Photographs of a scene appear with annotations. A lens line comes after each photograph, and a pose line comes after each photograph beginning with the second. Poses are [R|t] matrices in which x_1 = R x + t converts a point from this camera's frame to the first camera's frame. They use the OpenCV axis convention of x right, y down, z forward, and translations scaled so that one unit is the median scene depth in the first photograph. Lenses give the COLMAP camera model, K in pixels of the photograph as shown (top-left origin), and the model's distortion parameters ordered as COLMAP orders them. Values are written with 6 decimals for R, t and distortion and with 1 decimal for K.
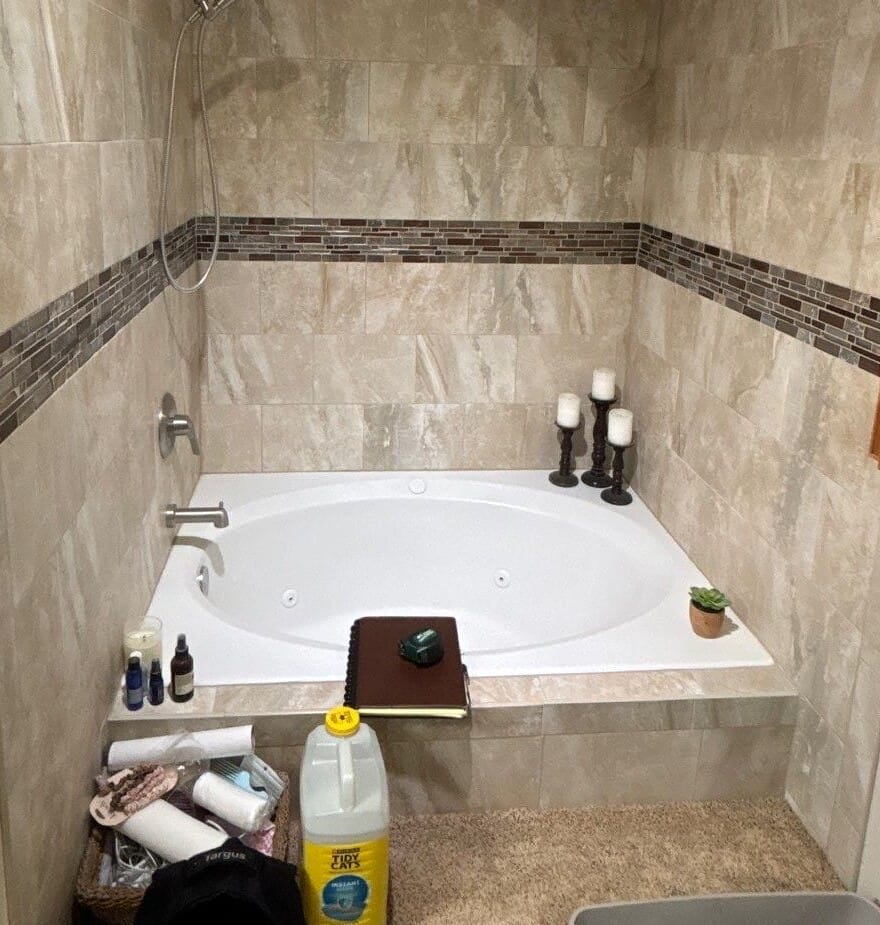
lens RADIAL K [[1053.6, 0, 440.0], [0, 1053.6, 462.5], [0, 0, 1]] dist [0.001847, -0.015982]
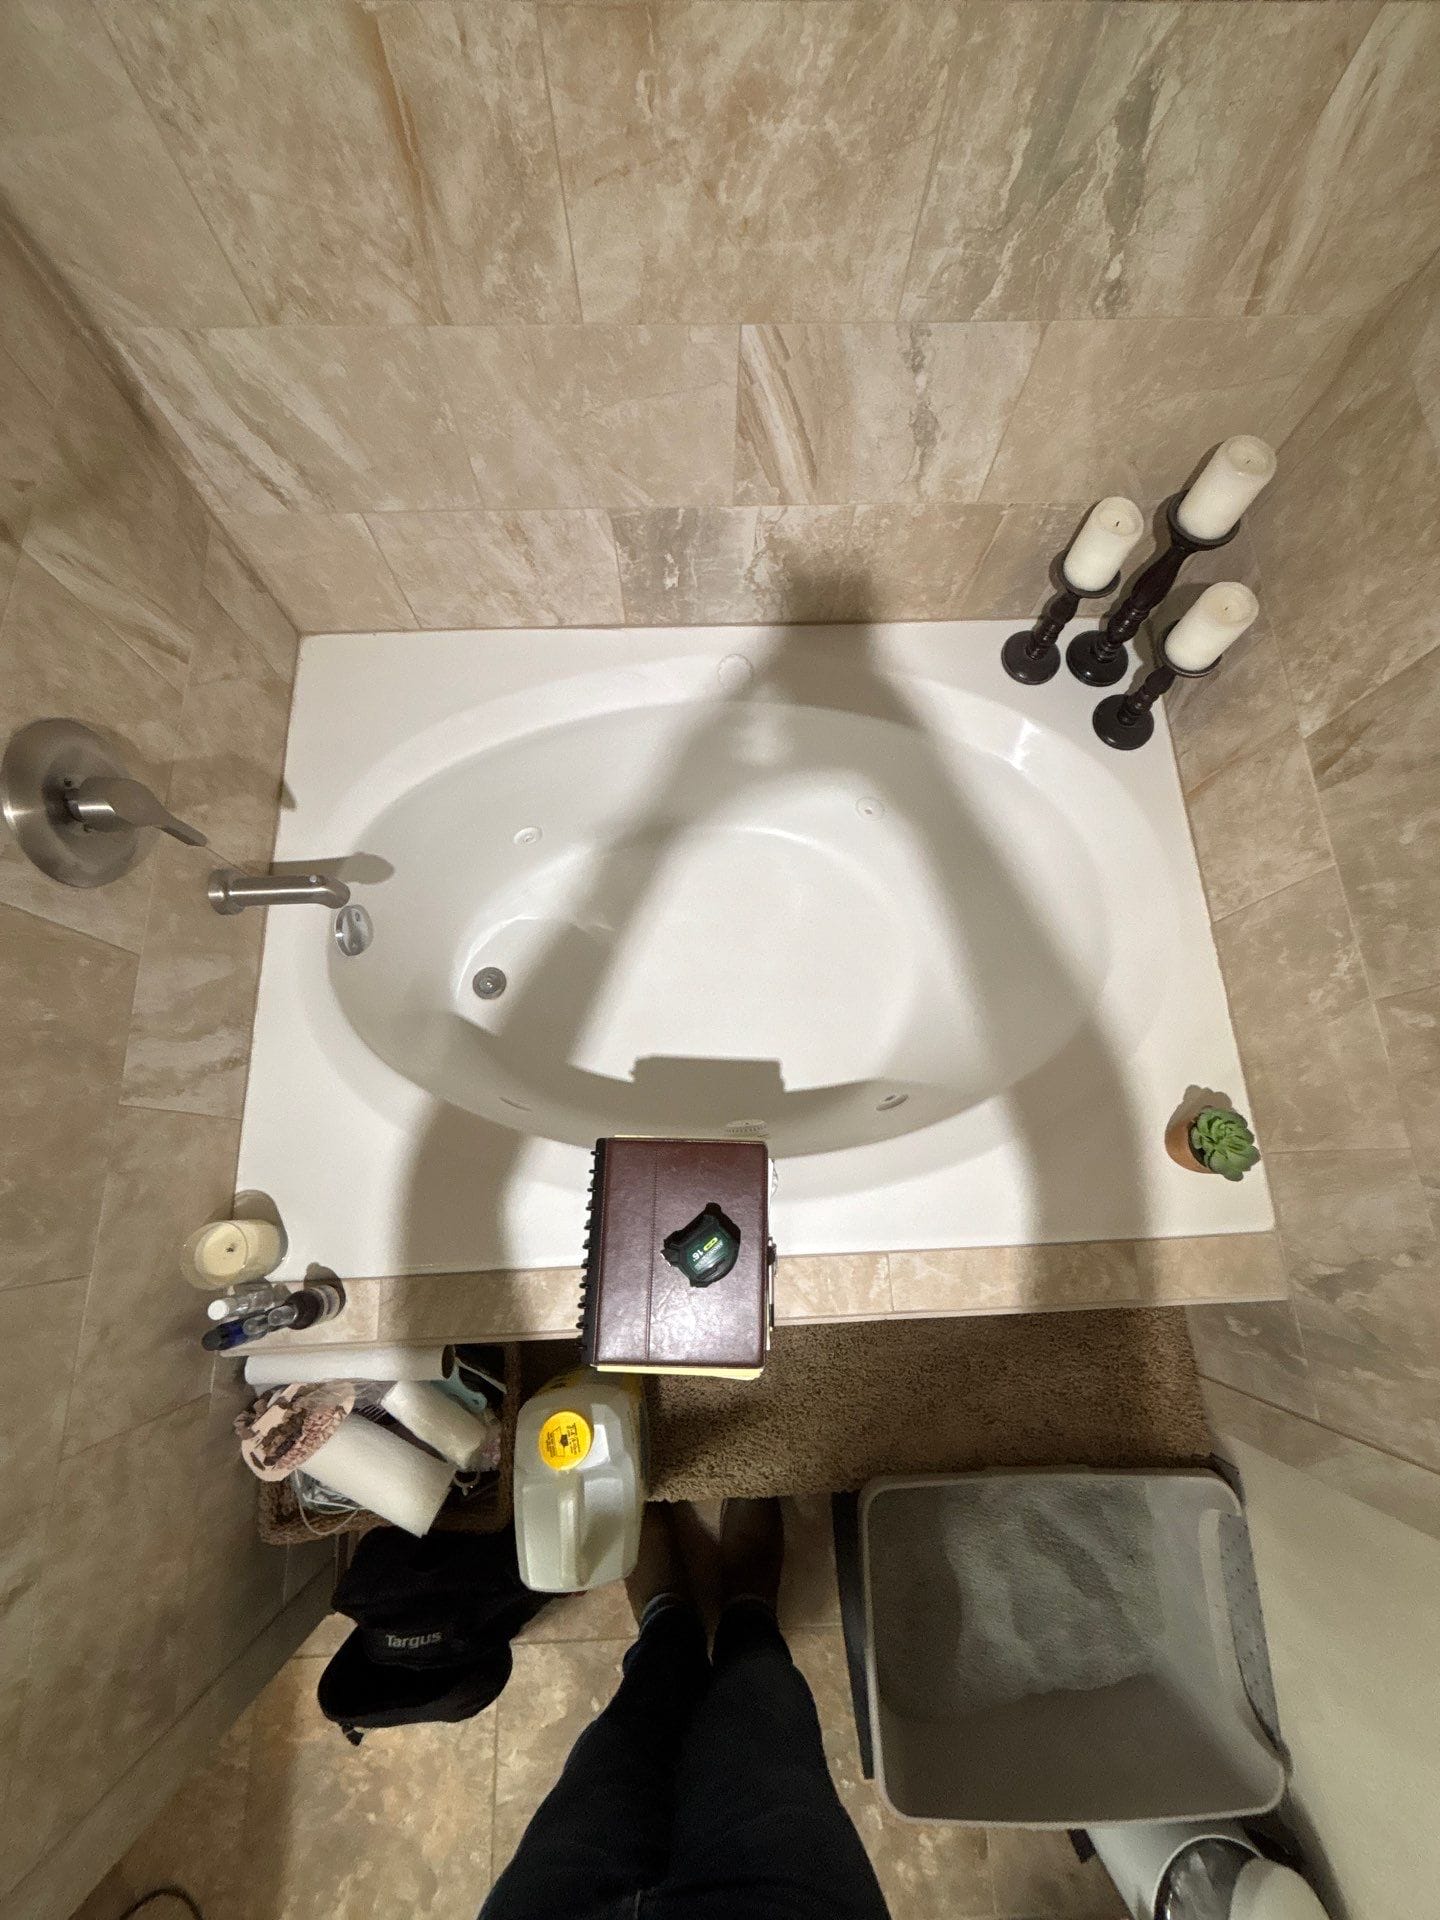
lens RADIAL K [[748.8, 0, 731.9], [0, 748.8, 953.6], [0, 0, 1]] dist [-0.001559, -0.000065]
pose [[0.996235, 0.082360, -0.027058, -0.002158], [-0.021413, 0.536230, 0.843800, -0.210917], [0.084004, -0.840044, 0.535975, 0.704010]]
